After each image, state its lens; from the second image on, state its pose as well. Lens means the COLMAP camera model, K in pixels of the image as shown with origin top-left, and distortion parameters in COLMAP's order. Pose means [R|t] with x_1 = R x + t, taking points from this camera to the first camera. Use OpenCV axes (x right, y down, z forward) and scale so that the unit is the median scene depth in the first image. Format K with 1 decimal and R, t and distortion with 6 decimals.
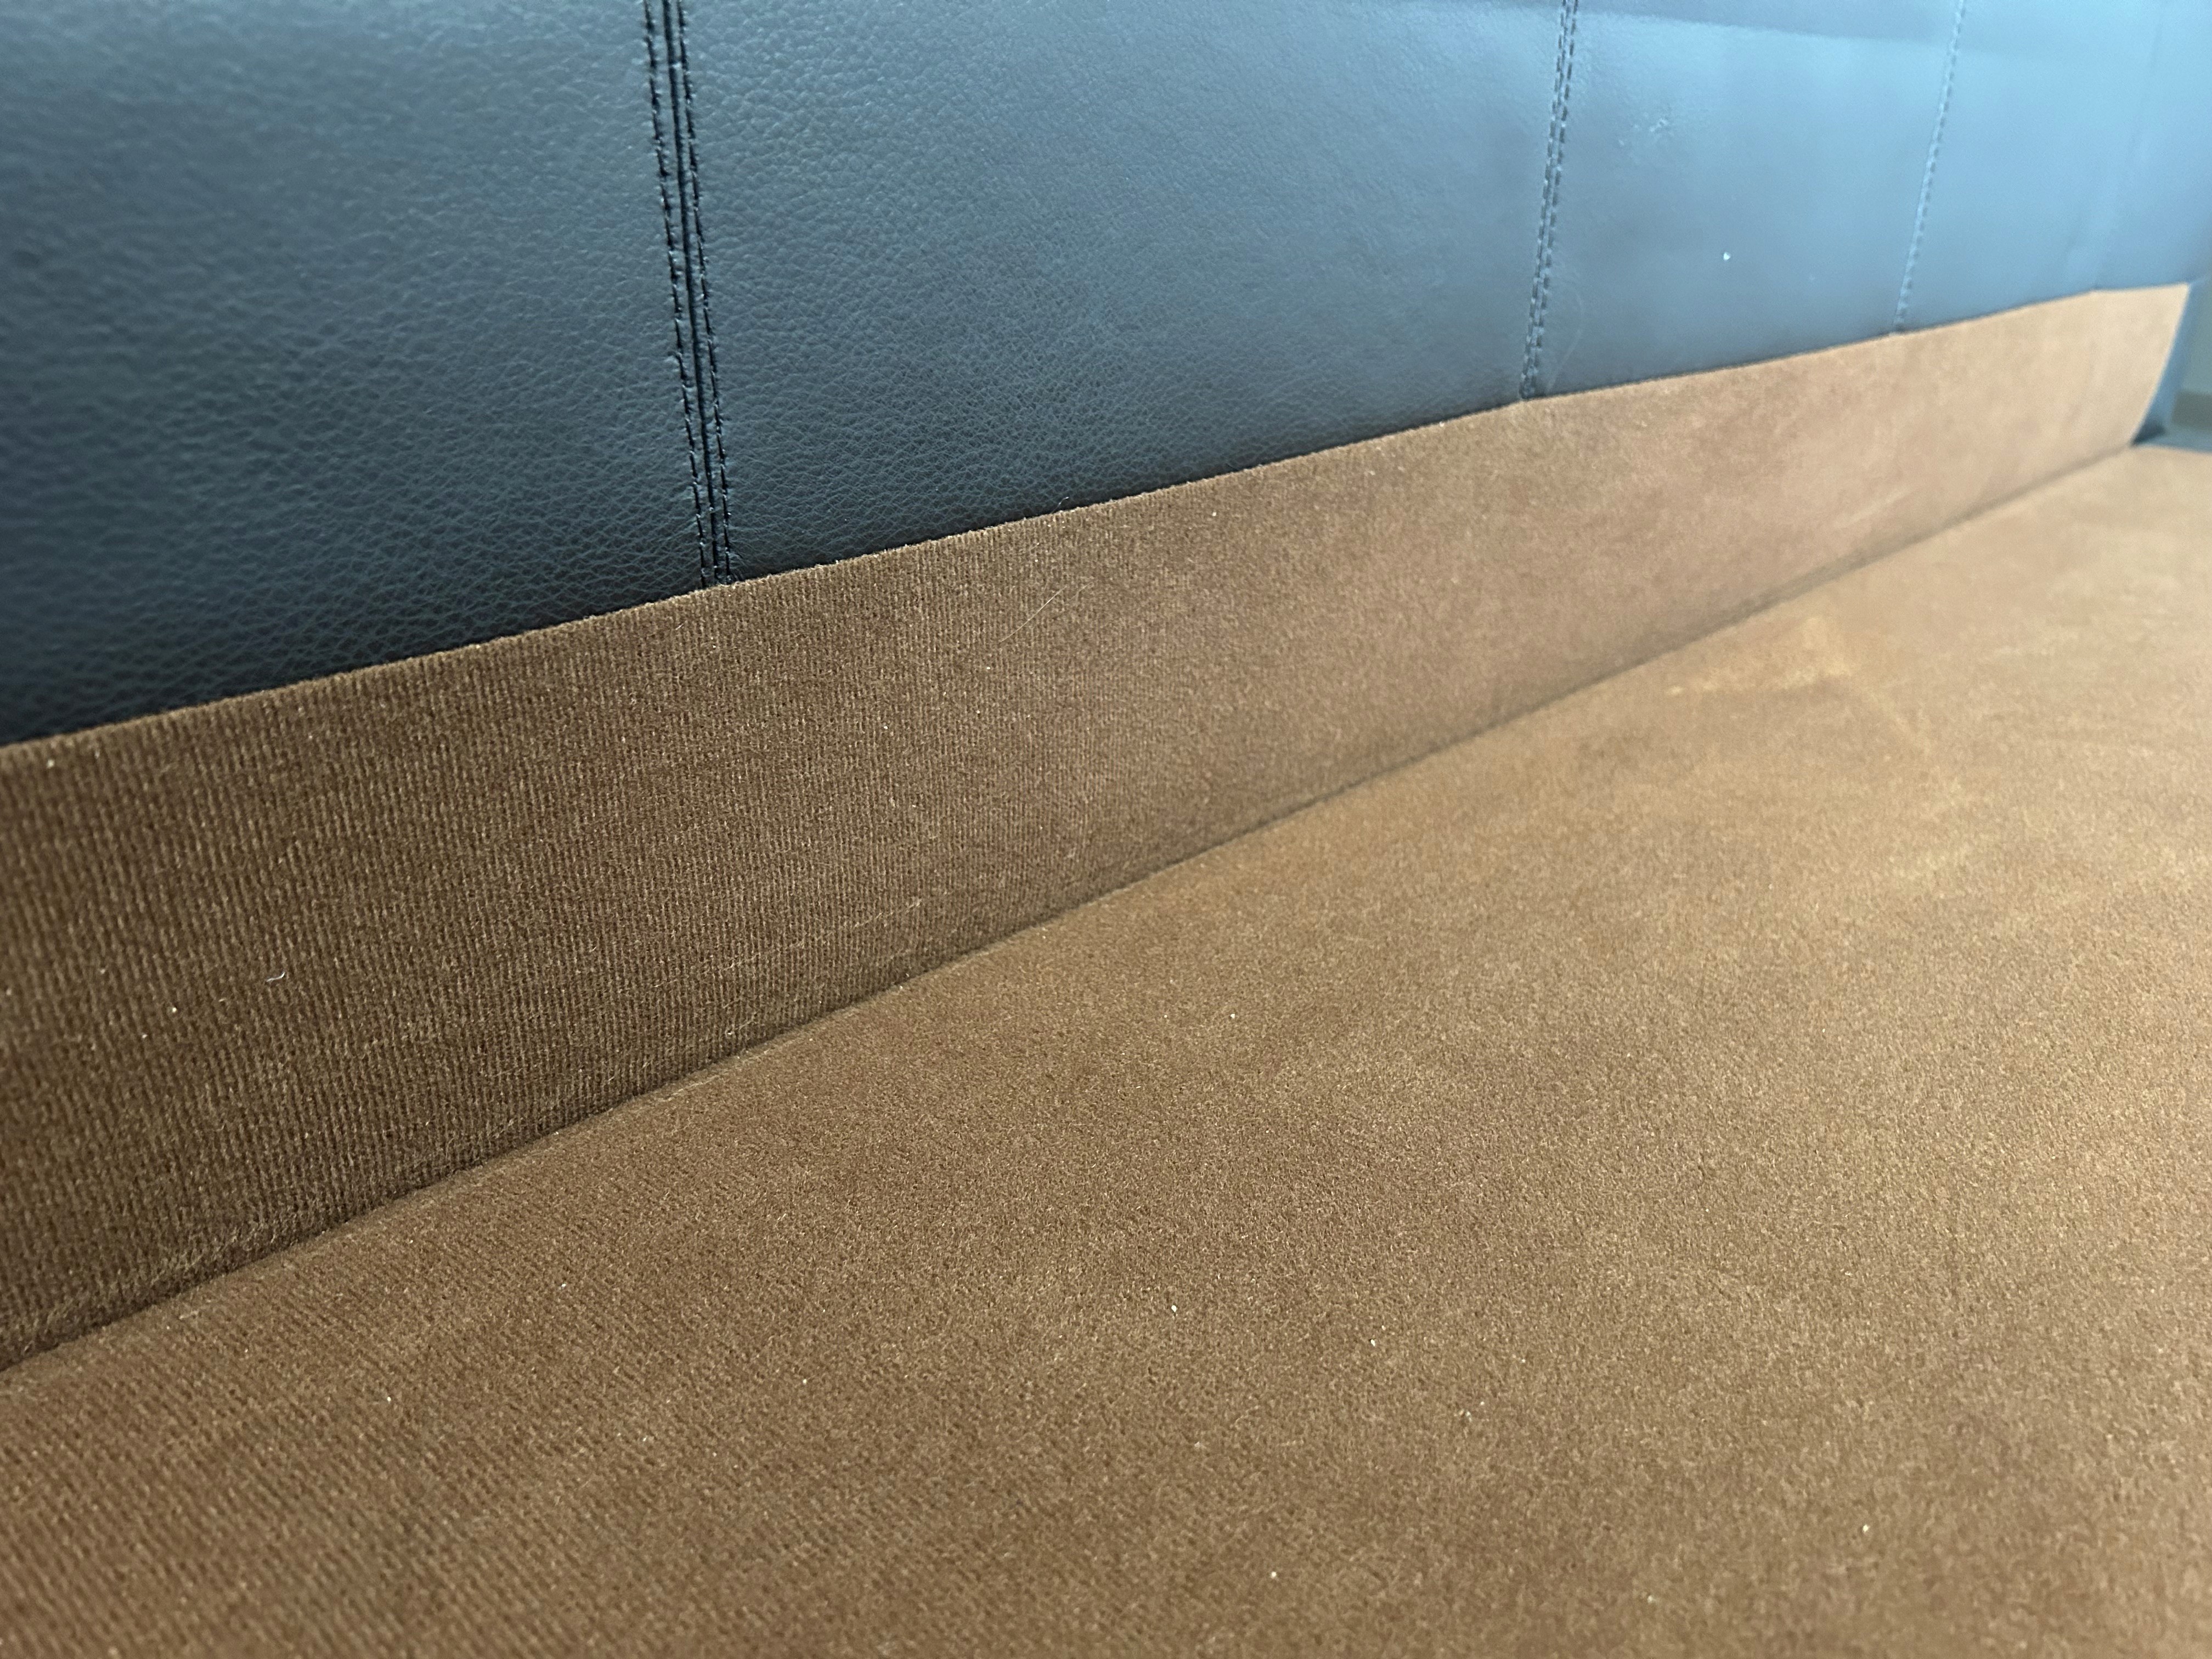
lens RADIAL K [[1679.5, 0, 1104.0], [0, 1679.5, 842.2], [0, 0, 1]] dist [0.012998, -0.045256]
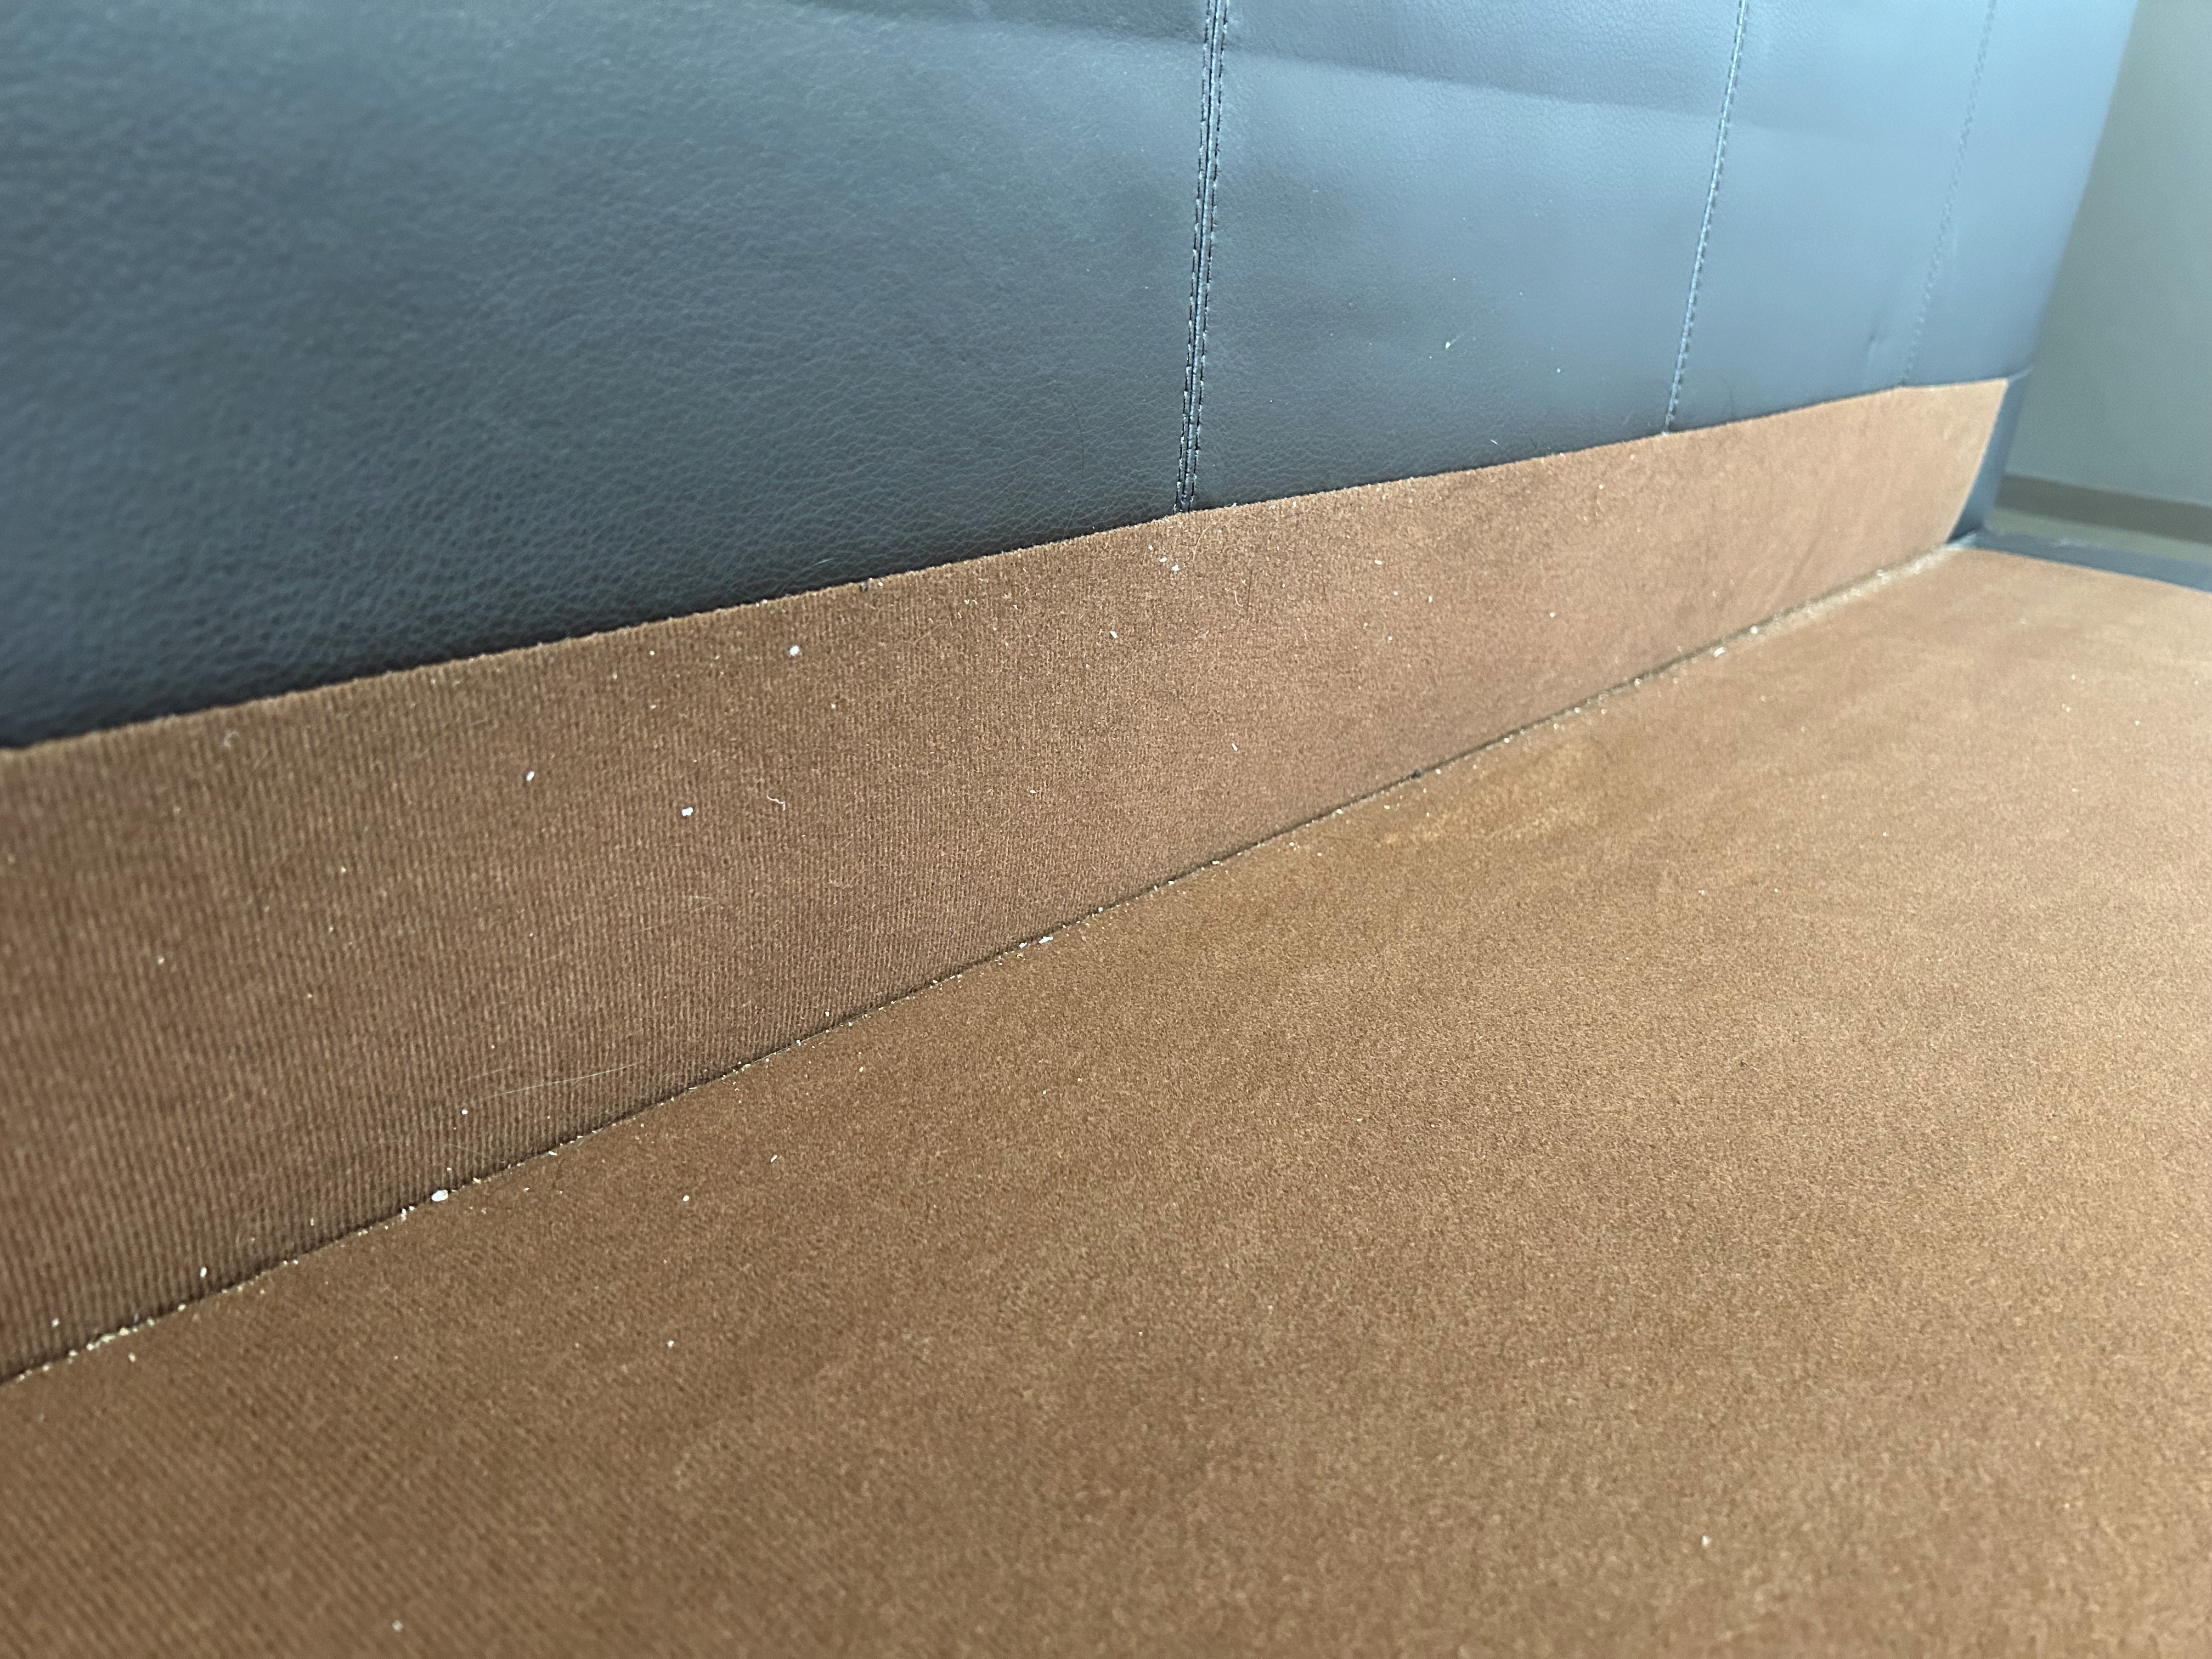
lens RADIAL K [[1679.5, 0, 1108.7], [0, 1679.5, 830.9], [0, 0, 1]] dist [0.012998, -0.045256]
pose [[0.997395, 0.021680, 0.068802, 0.201327], [-0.019637, 0.999350, -0.030236, -0.097640], [-0.069413, 0.028806, 0.997172, 0.218458]]
